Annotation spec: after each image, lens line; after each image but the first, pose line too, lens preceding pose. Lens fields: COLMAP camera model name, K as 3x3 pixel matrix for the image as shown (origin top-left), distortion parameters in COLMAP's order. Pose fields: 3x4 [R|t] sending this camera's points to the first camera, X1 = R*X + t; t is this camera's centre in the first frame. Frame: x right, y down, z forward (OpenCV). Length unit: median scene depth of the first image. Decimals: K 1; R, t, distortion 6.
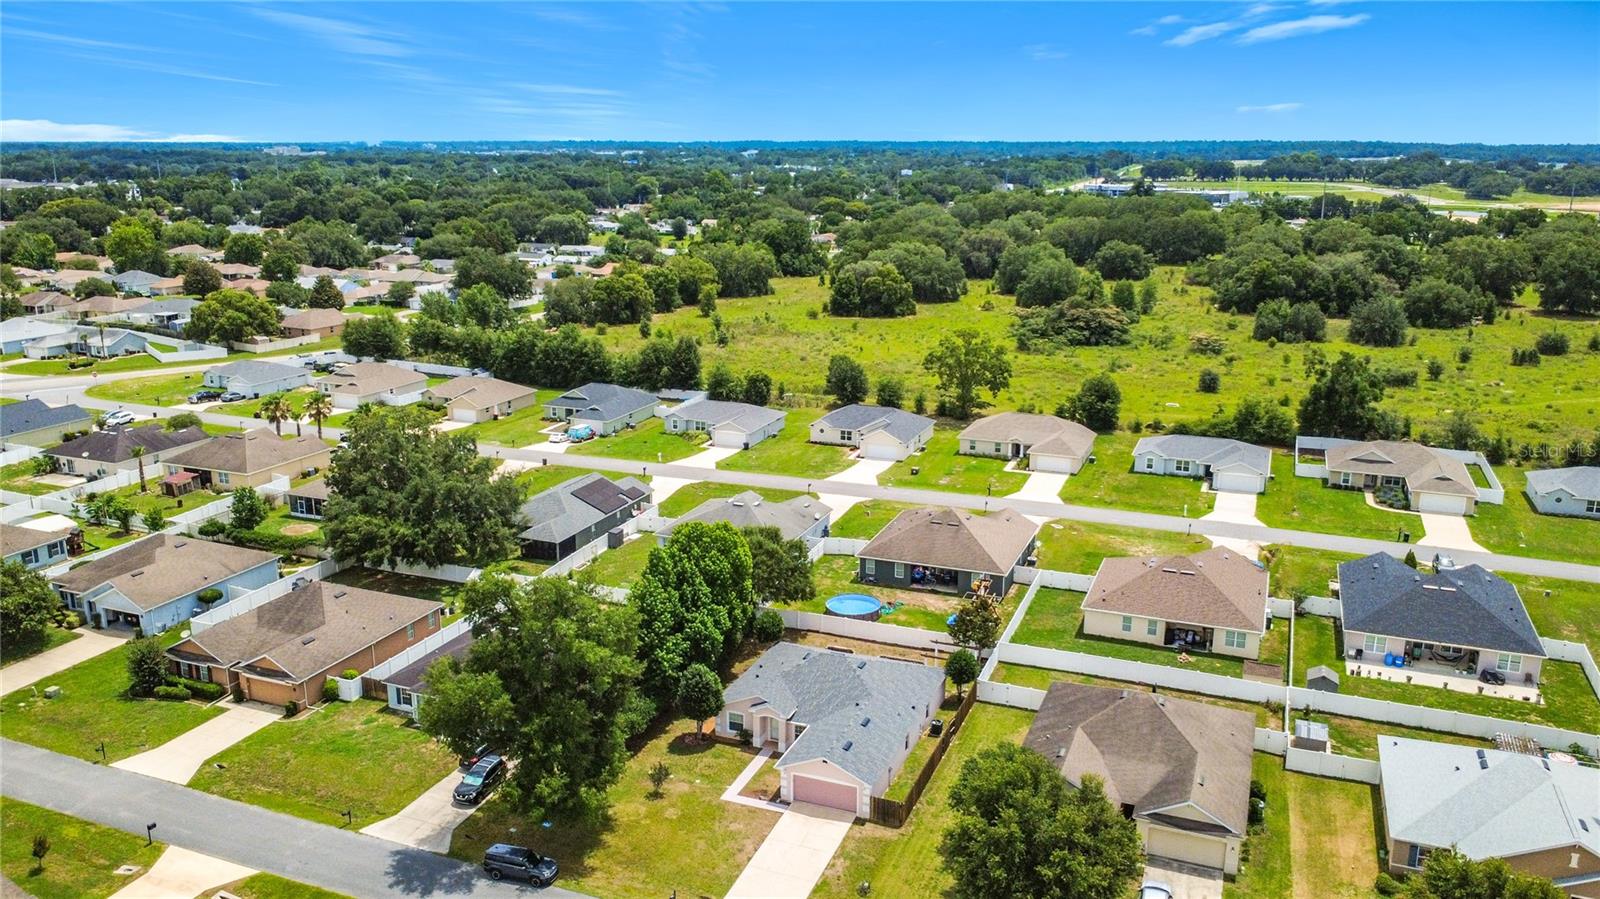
lens RADIAL K [[1197.5, 0, 800.0], [0, 1197.5, 449.5], [0, 0, 1]] dist [-0.008030, -0.000742]
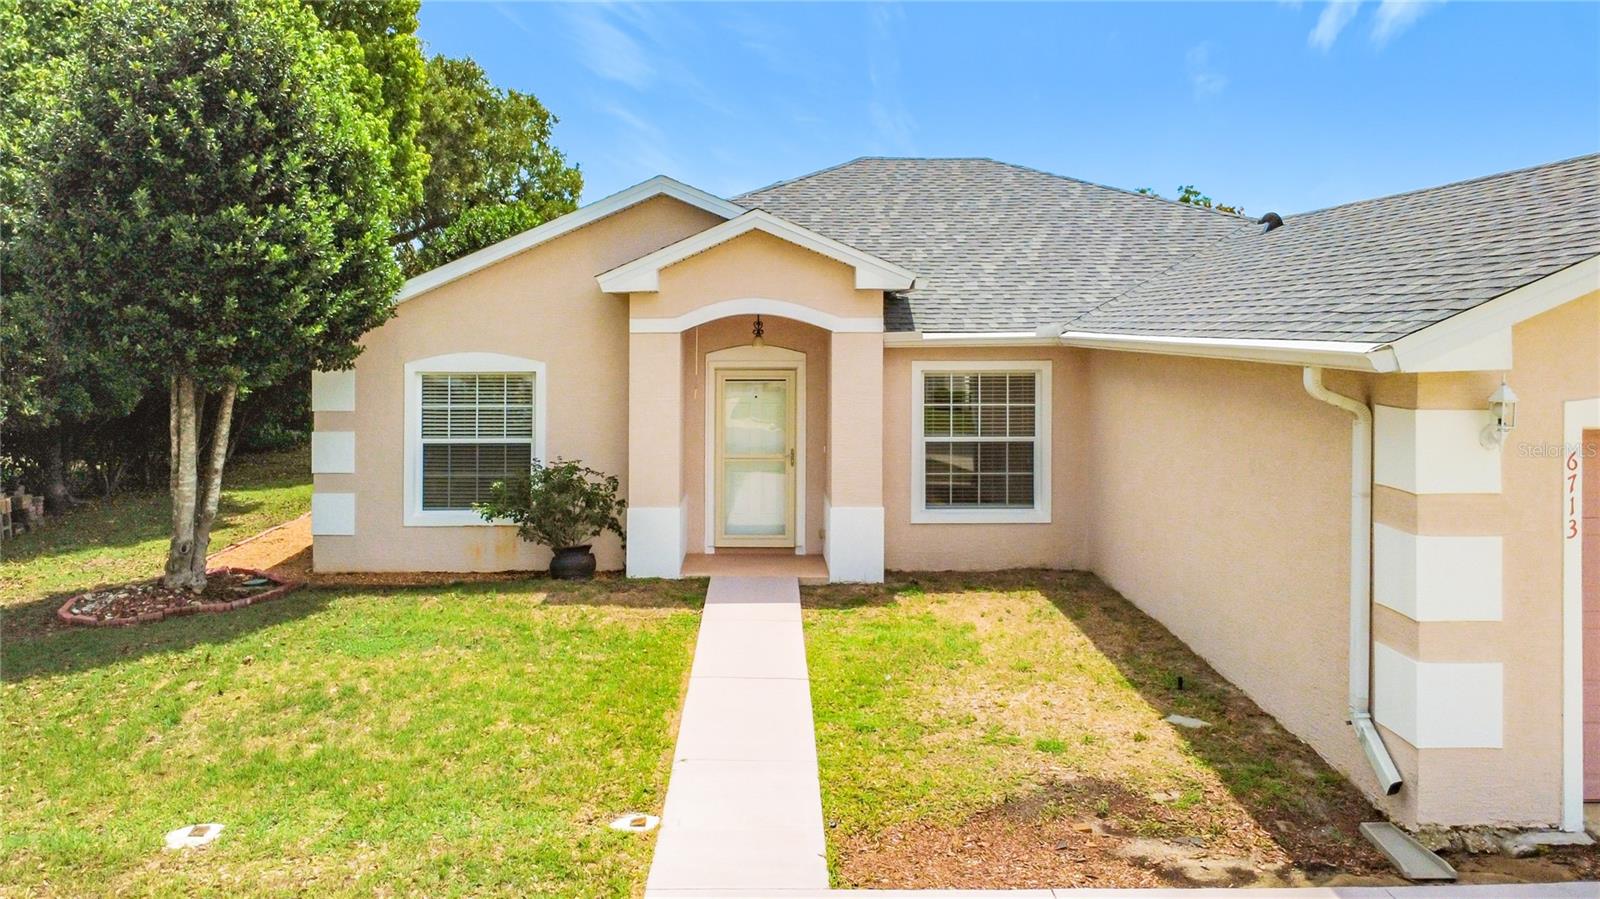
lens RADIAL K [[1222.3, 0, 759.1], [0, 1222.3, 312.6], [0, 0, 1]] dist [-0.007866, 0.001590]
pose [[0.930744, -0.000784, 0.365670, -0.046419], [0.093124, 0.967535, -0.234955, 0.154192], [-0.353614, 0.252735, 0.900601, 0.525972]]
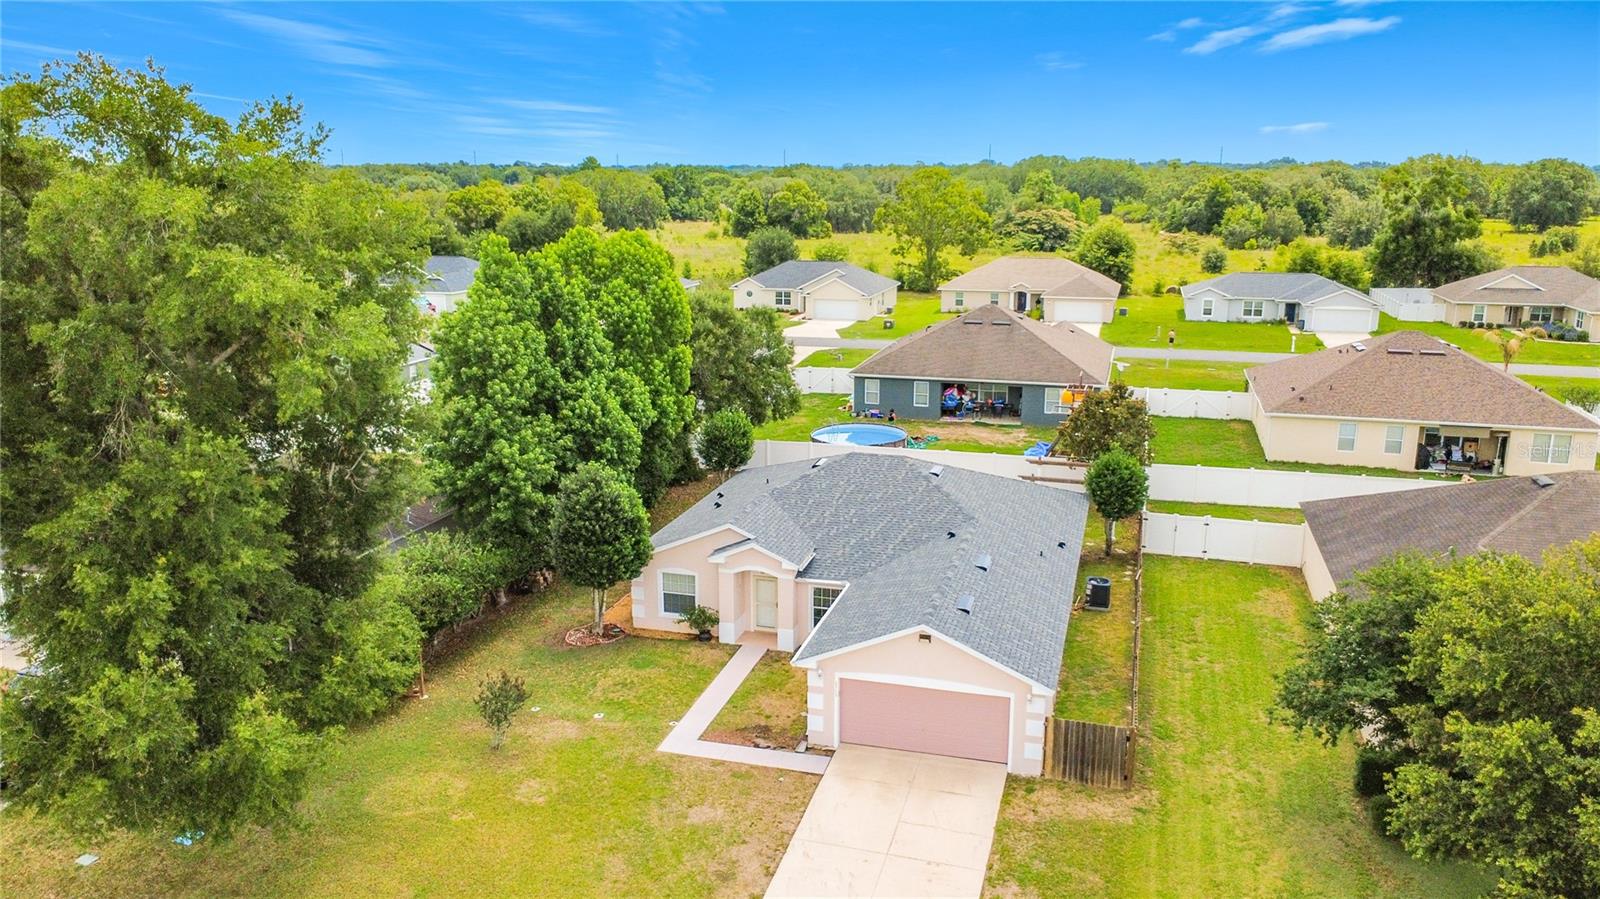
lens RADIAL K [[1186.8, 0, 800.0], [0, 1186.8, 449.5], [0, 0, 1]] dist [0.005239, 0.001248]
pose [[0.994742, -0.025550, 0.099172, -0.031401], [0.027078, 0.999534, -0.014099, 0.111195], [-0.098766, 0.016710, 0.994970, 0.335667]]
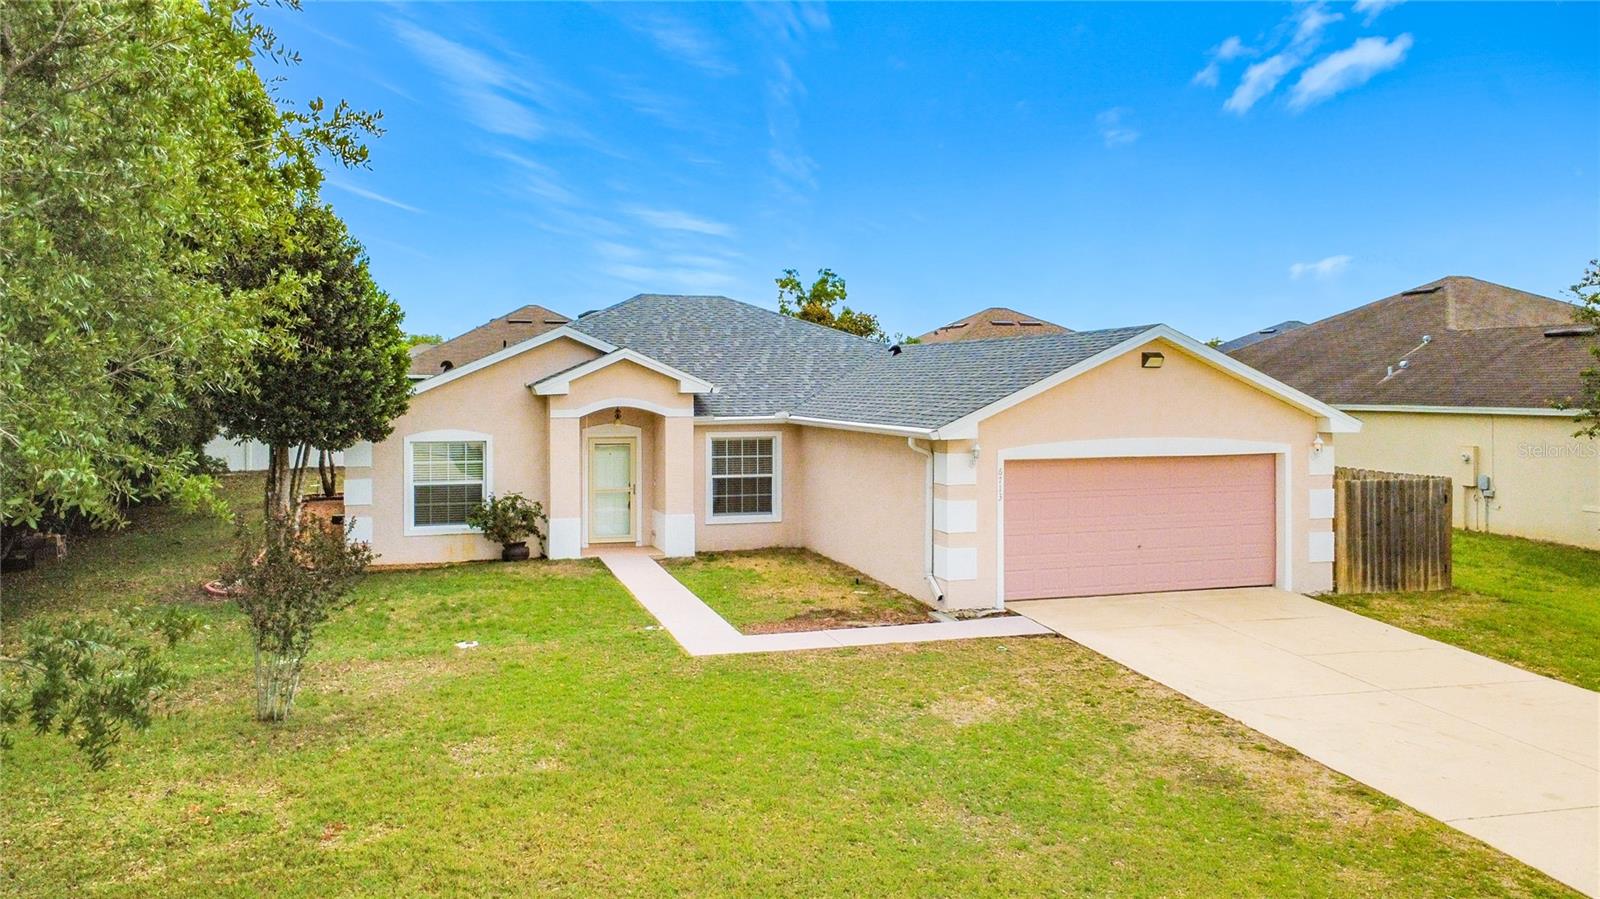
lens RADIAL K [[1209.3, 0, 760.0], [0, 1209.3, 363.1], [0, 0, 1]] dist [0.002083, 0.000374]
pose [[0.788835, 0.006983, 0.614565, -0.092935], [0.152439, 0.966467, -0.206648, 0.162177], [-0.595400, 0.256695, 0.761319, 0.479116]]
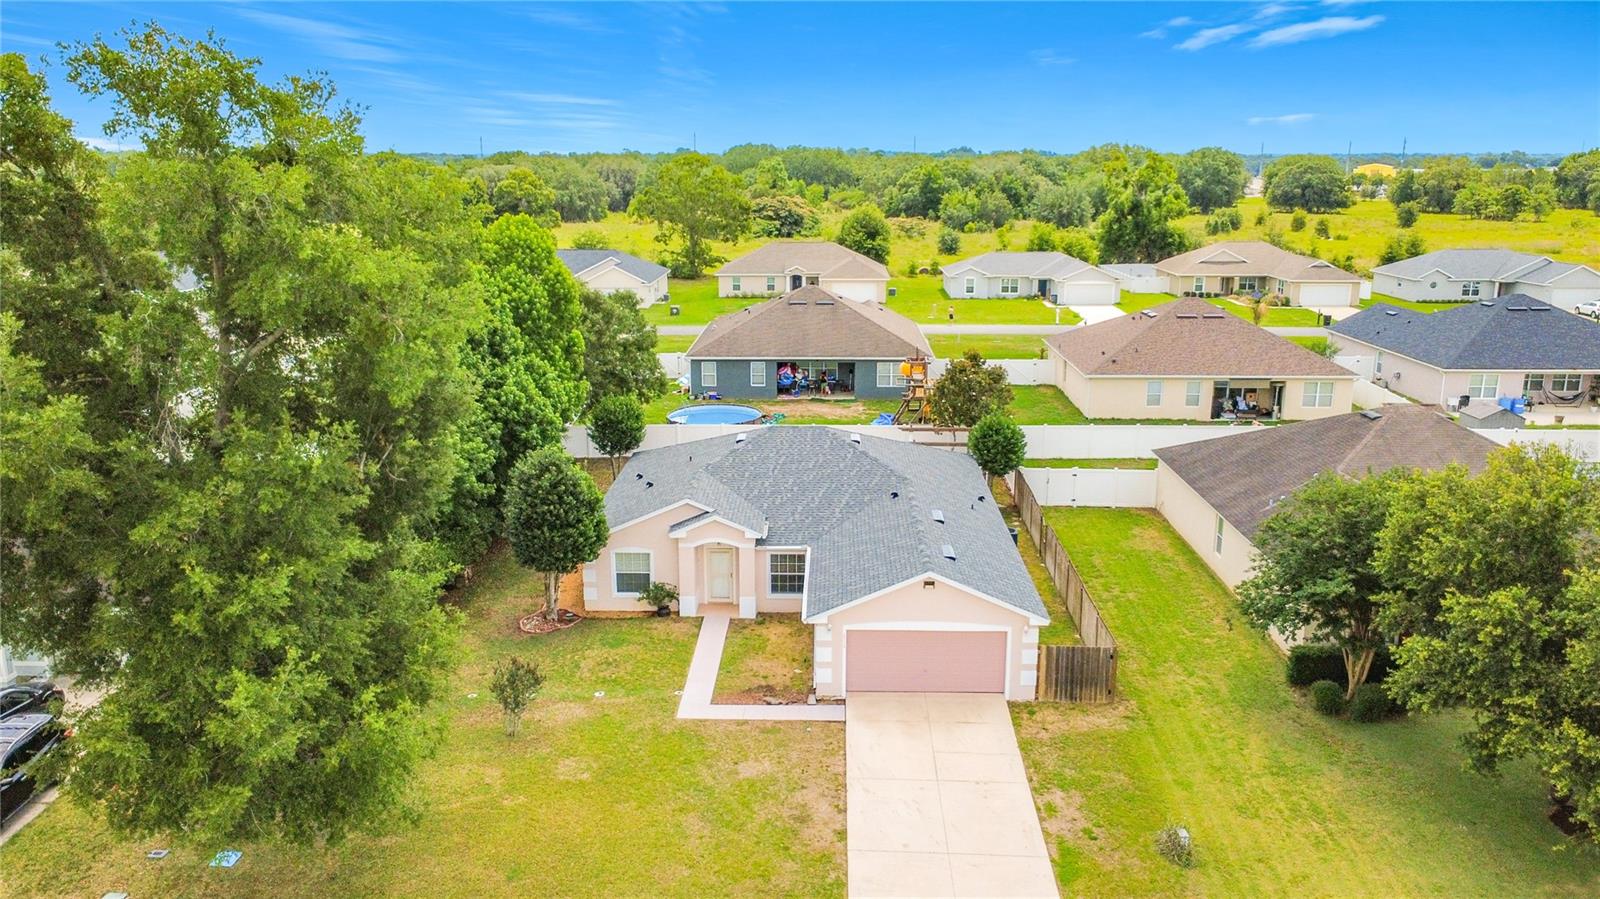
lens RADIAL K [[1198.5, 0, 800.0], [0, 1198.5, 449.5], [0, 0, 1]] dist [0.014941, 0.005684]
pose [[0.938737, -0.084050, 0.334228, -0.088307], [0.086924, 0.996195, 0.006376, 0.112875], [-0.333492, 0.023067, 0.942471, 0.334336]]
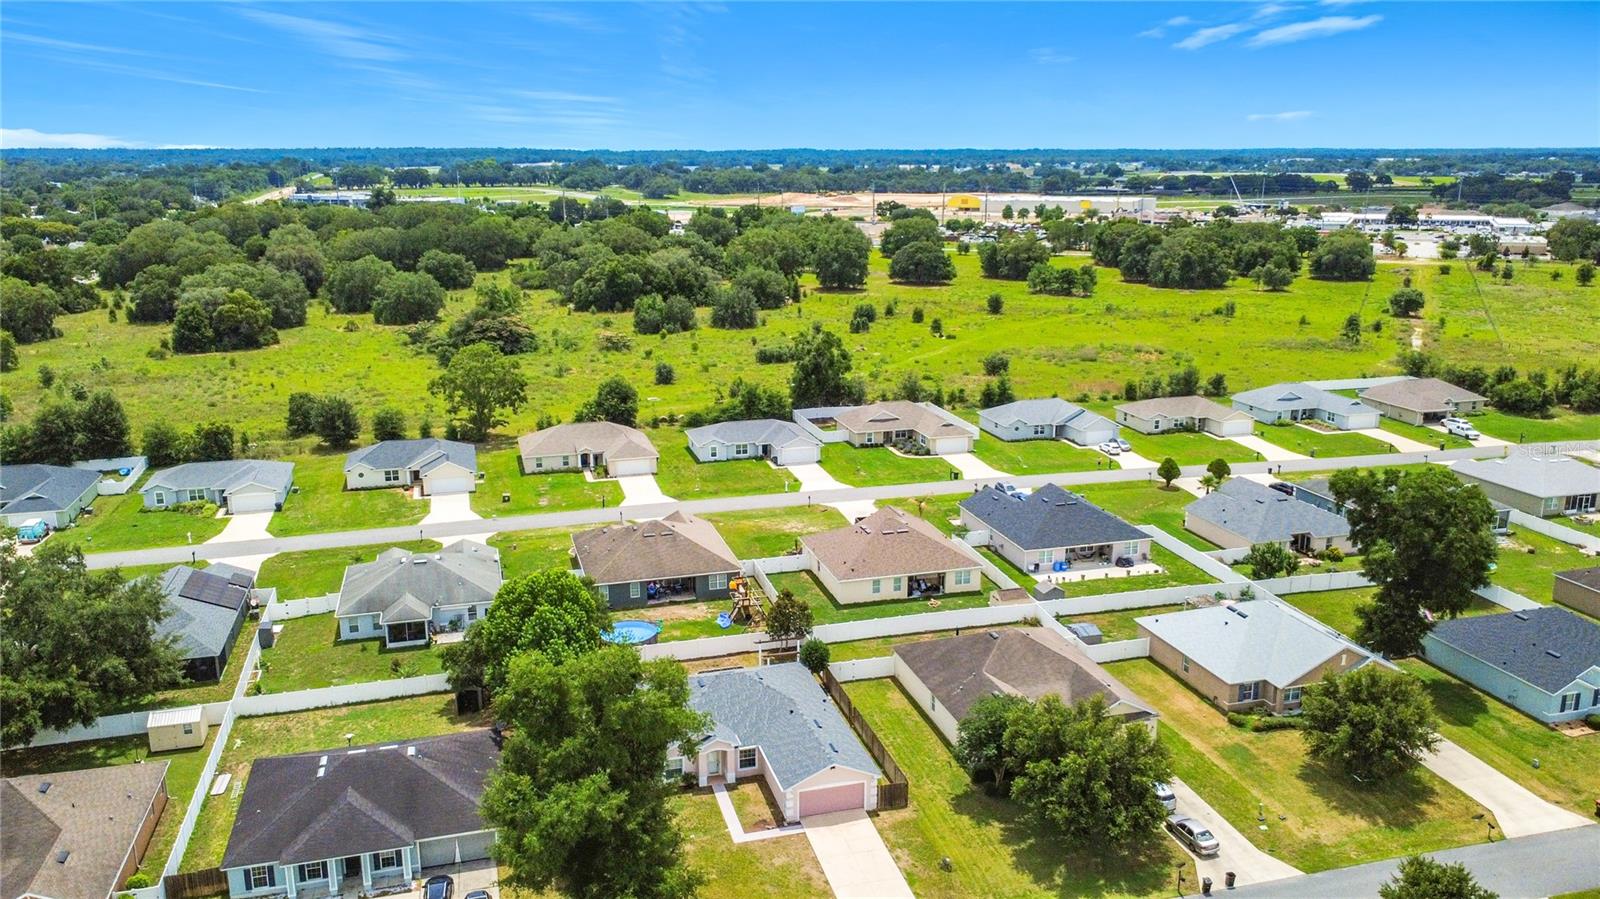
lens RADIAL K [[1198.5, 0, 800.0], [0, 1198.5, 449.5], [0, 0, 1]] dist [0.014941, 0.005684]
pose [[0.792289, -0.151488, 0.591042, -0.304166], [0.155566, 0.986827, 0.044394, -0.028451], [-0.589981, 0.056773, 0.805418, 0.103671]]
